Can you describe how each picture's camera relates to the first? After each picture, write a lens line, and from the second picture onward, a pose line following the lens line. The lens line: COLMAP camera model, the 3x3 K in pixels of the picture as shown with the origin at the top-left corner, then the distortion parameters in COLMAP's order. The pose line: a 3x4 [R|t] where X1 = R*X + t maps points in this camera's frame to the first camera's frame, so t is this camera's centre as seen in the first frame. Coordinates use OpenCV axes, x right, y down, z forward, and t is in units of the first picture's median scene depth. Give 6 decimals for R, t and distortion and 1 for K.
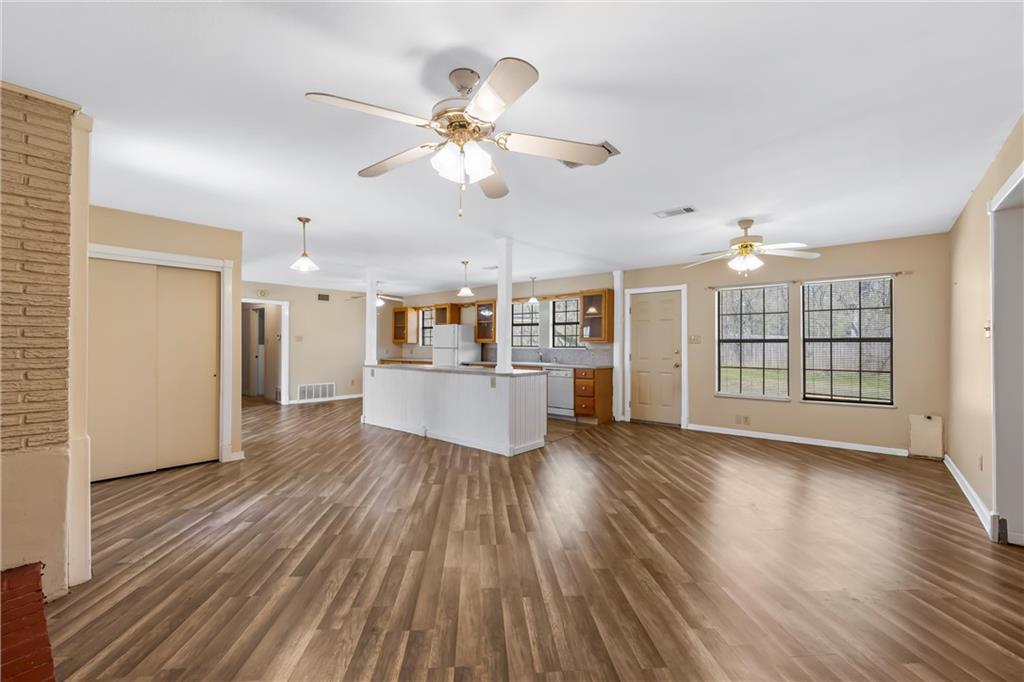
lens RADIAL K [[423.1, 0, 514.9], [0, 423.1, 345.5], [0, 0, 1]] dist [-0.000562, 0.000000]
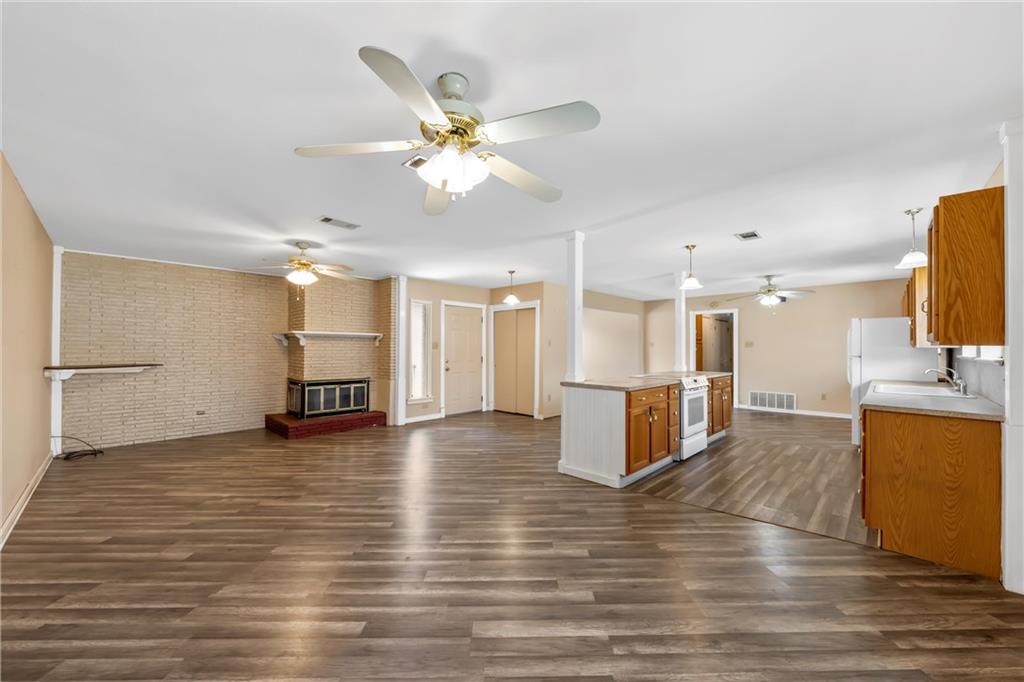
lens RADIAL K [[388.1, 0, 513.4], [0, 388.1, 343.9], [0, 0, 1]] dist [-0.000061, 0.000023]
pose [[-0.066624, -0.014788, -0.997669, 1.383245], [-0.003750, 0.999887, -0.014570, -0.004052], [0.997771, 0.002771, -0.066672, 1.580007]]
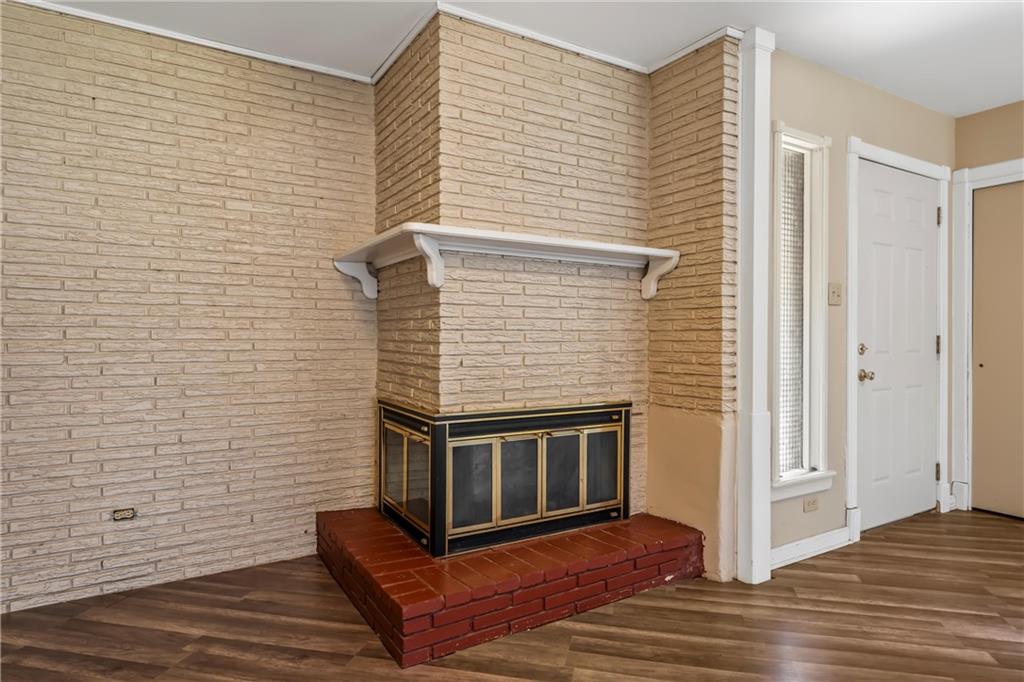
lens RADIAL K [[597.0, 0, 512.0], [0, 597.0, 341.0], [0, 0, 1]] dist [0.005400, 0.000465]
pose [[-0.310096, 0.004013, -0.950697, 0.204533], [-0.001789, 0.999987, 0.004805, 0.052861], [0.950704, 0.003191, -0.310085, 0.711703]]
